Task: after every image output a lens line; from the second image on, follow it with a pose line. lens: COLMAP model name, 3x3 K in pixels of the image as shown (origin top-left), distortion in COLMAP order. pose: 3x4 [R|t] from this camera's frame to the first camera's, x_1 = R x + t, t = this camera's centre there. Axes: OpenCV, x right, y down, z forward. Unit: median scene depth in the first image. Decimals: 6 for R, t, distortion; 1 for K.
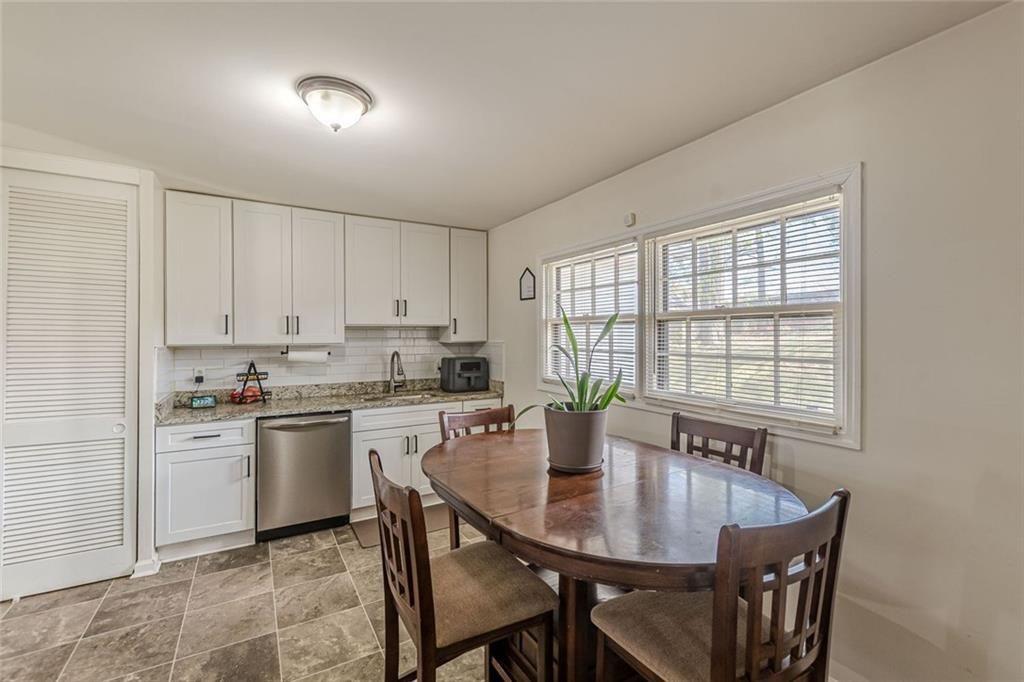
lens RADIAL K [[448.8, 0, 504.5], [0, 448.8, 340.6], [0, 0, 1]] dist [-0.001723, -0.001544]
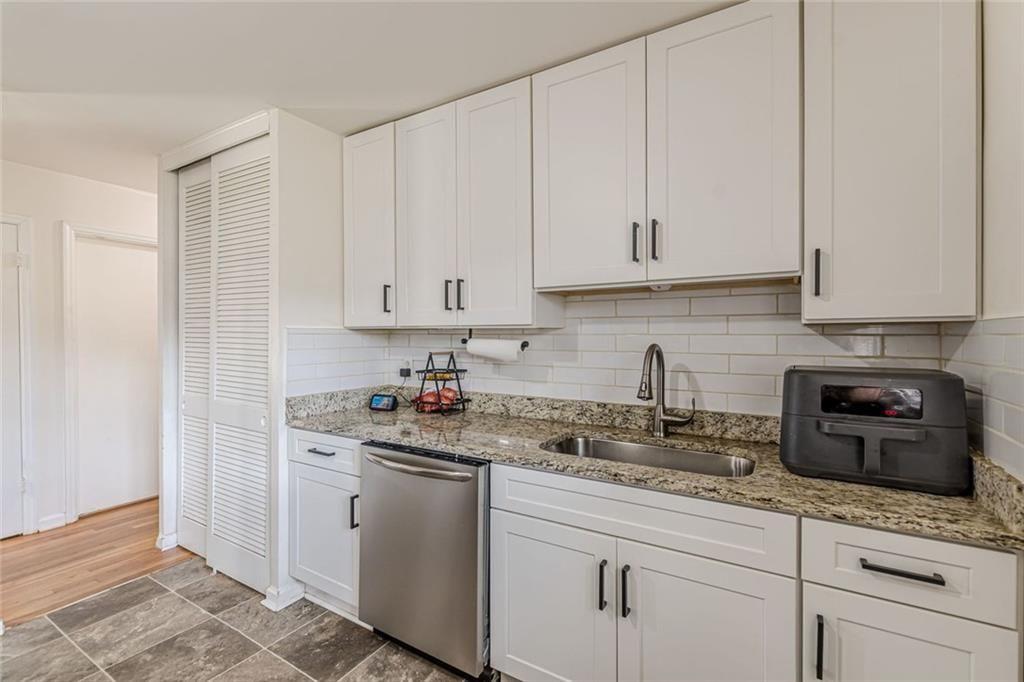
lens RADIAL K [[448.8, 0, 488.4], [0, 448.8, 331.9], [0, 0, 1]] dist [-0.001723, -0.001544]
pose [[0.464664, -0.001885, -0.885485, 0.079339], [-0.009325, 0.999932, -0.007022, 0.018686], [0.885438, 0.011520, 0.464615, 0.724732]]
